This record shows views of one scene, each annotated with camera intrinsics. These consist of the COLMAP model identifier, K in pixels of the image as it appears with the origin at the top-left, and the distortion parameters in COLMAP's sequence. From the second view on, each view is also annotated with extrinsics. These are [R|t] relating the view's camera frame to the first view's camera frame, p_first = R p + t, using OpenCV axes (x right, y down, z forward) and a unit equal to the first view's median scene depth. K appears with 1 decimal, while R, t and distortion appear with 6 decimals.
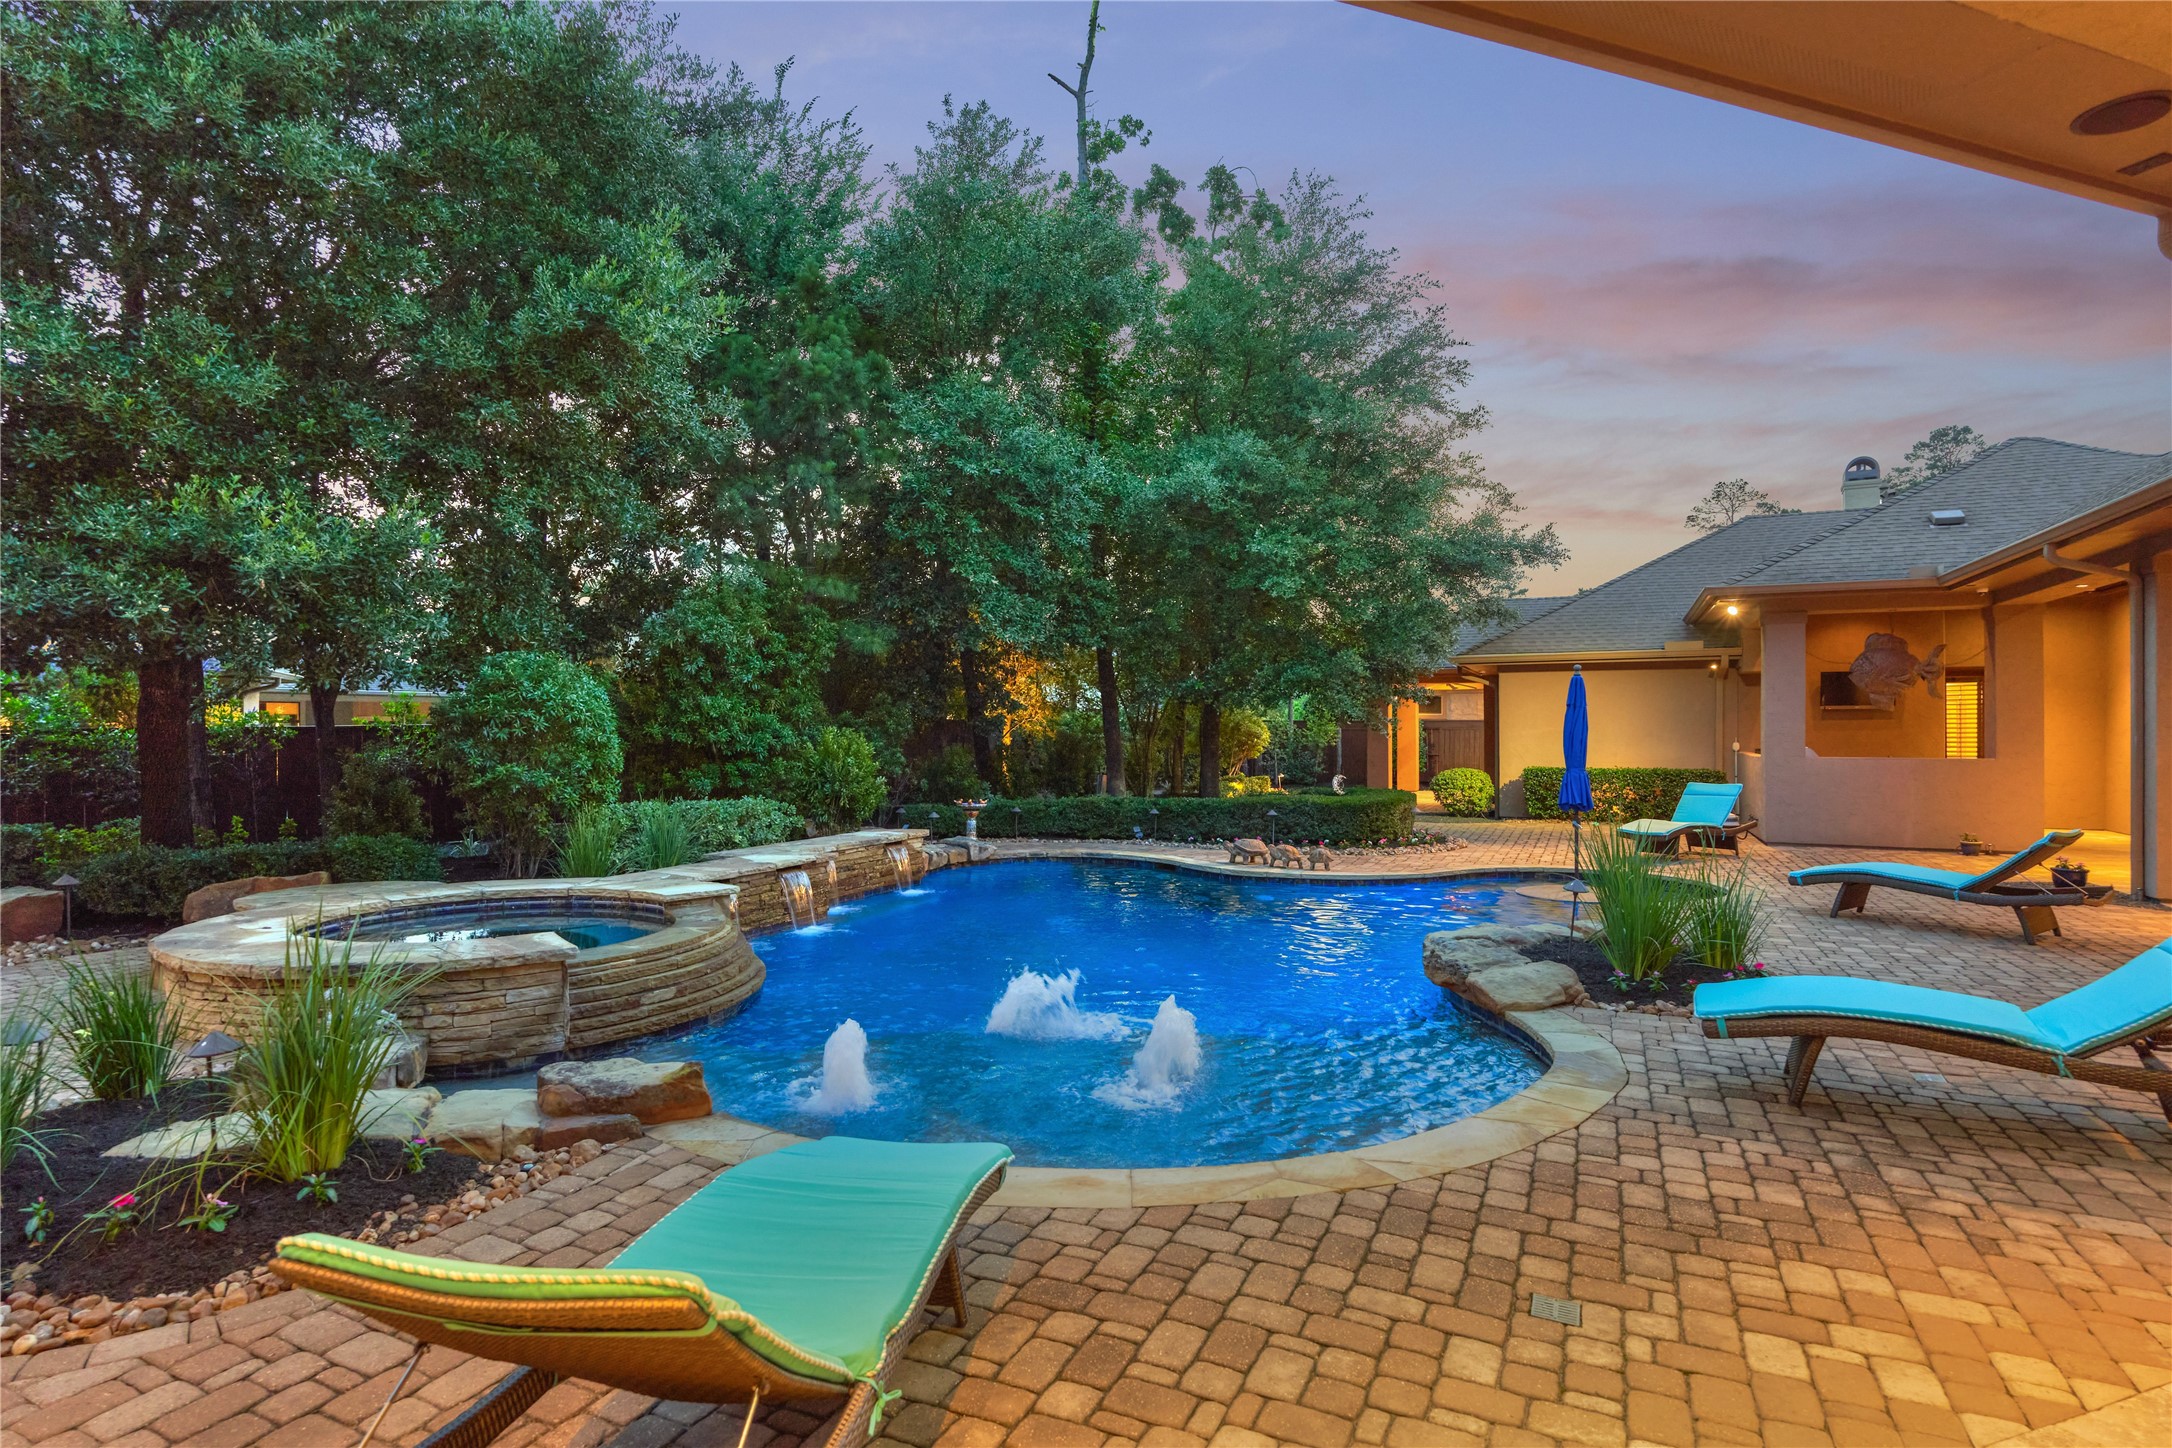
lens RADIAL K [[1189.6, 0, 1087.1], [0, 1189.6, 721.5], [0, 0, 1]] dist [-0.000232, 0.000052]
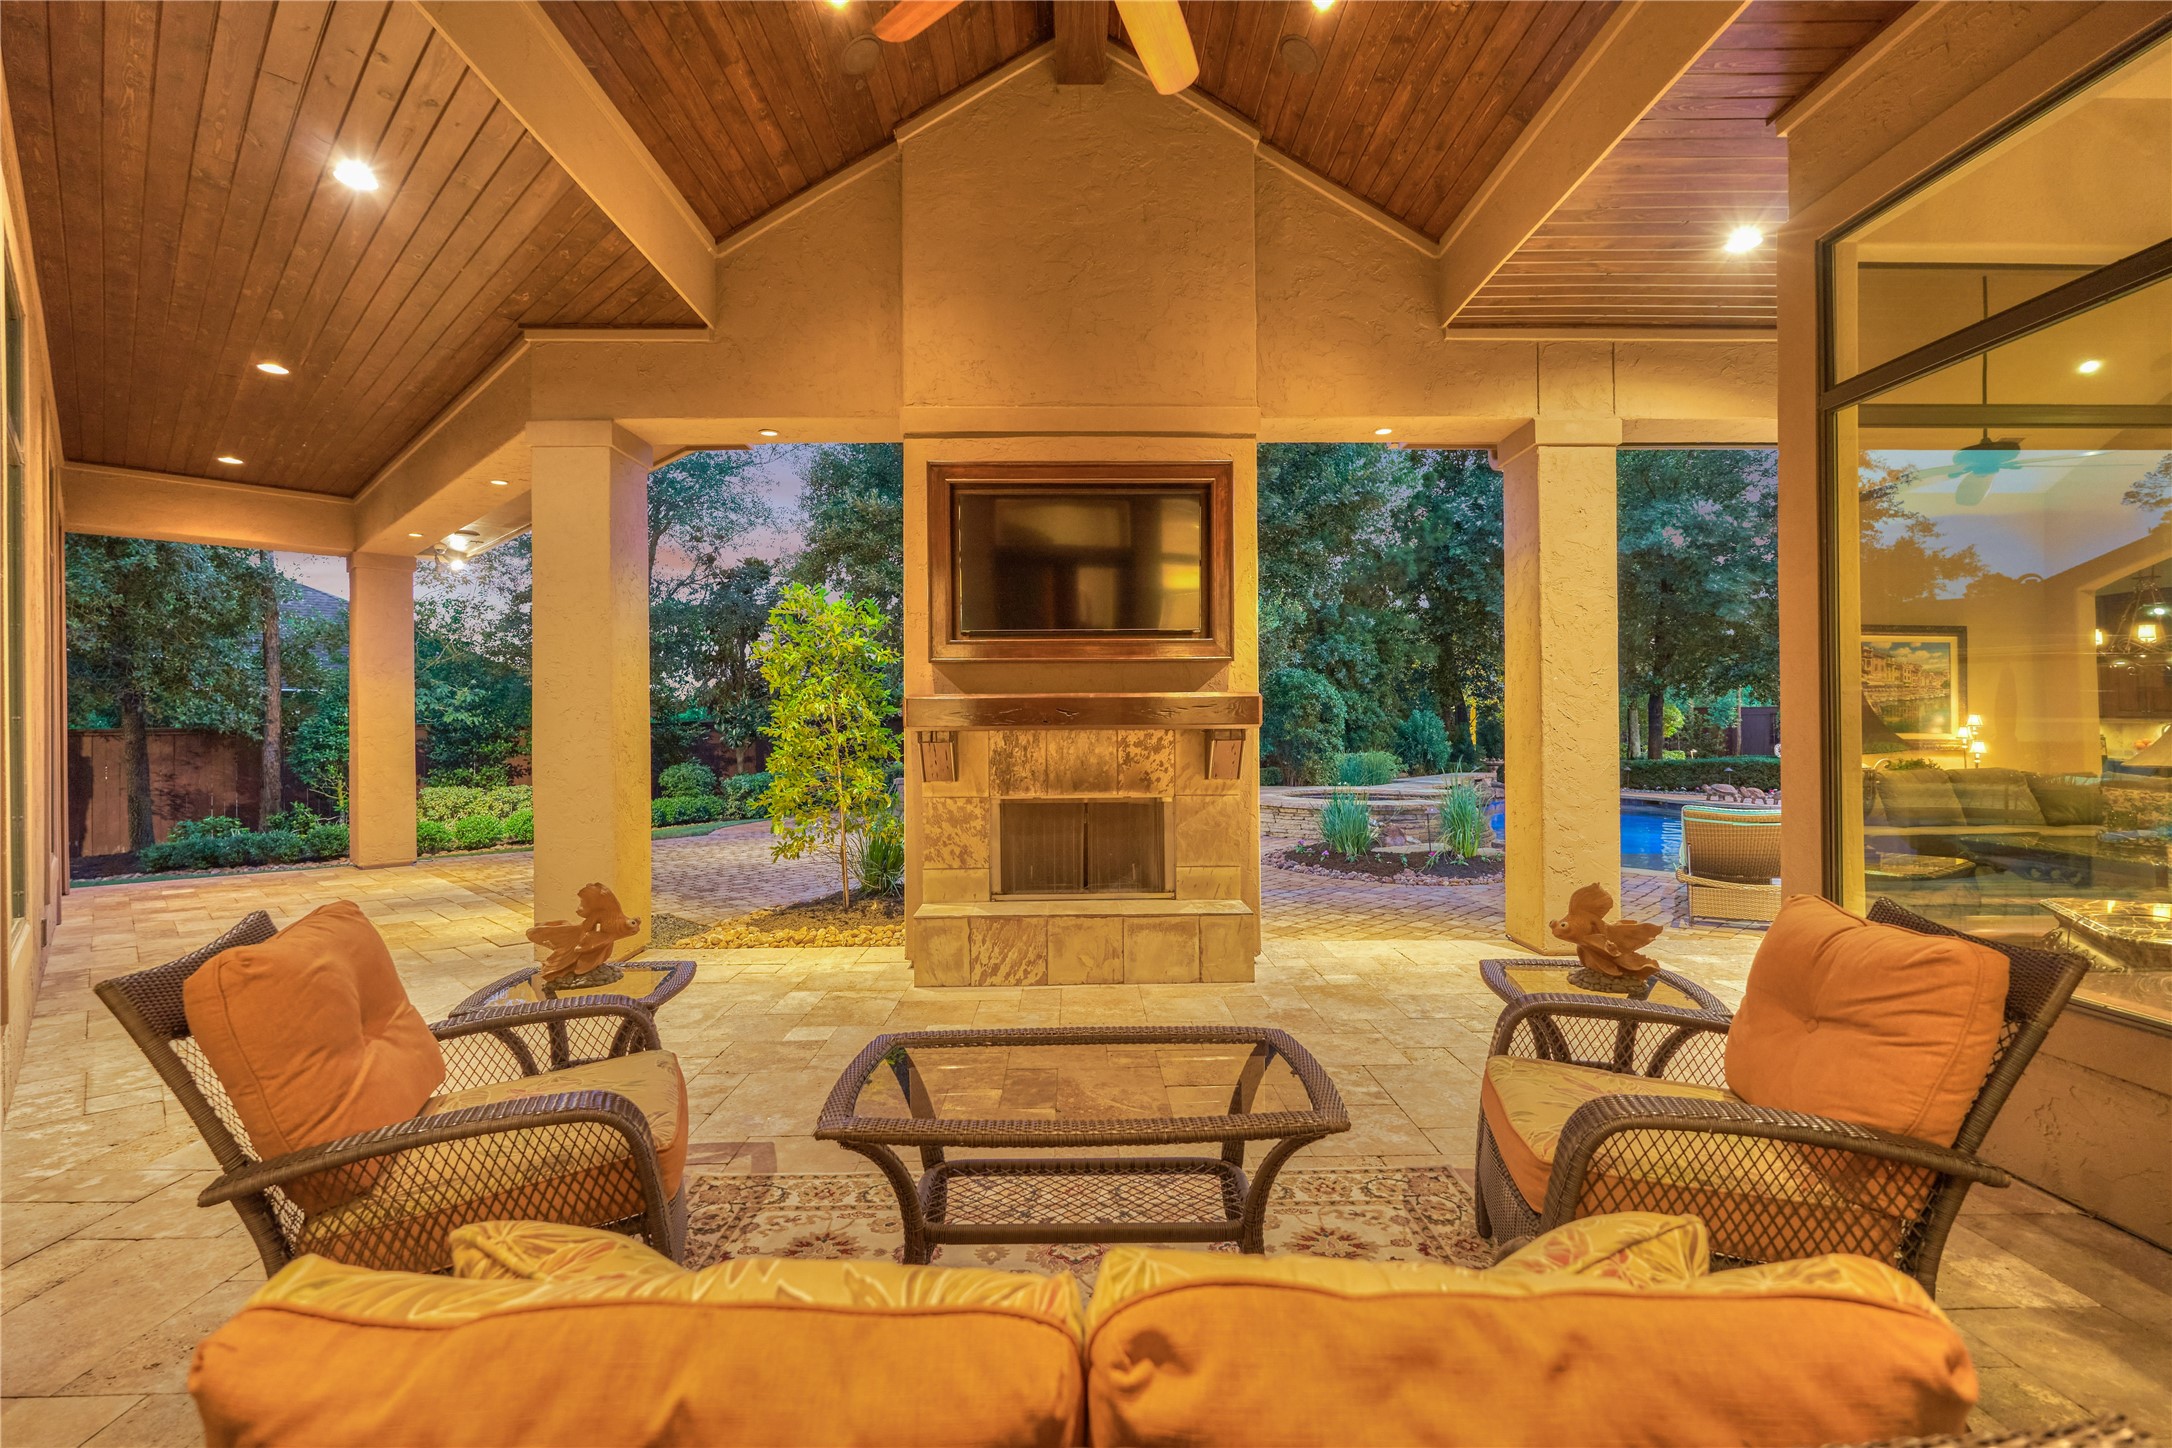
lens RADIAL K [[955.3, 0, 1083.2], [0, 955.3, 727.7], [0, 0, 1]] dist [0.000339, -0.000189]
pose [[0.935652, -0.000576, -0.352924, -0.152537], [0.005542, 0.999899, 0.013061, 0.007088], [0.352881, -0.014176, 0.935561, -0.315990]]
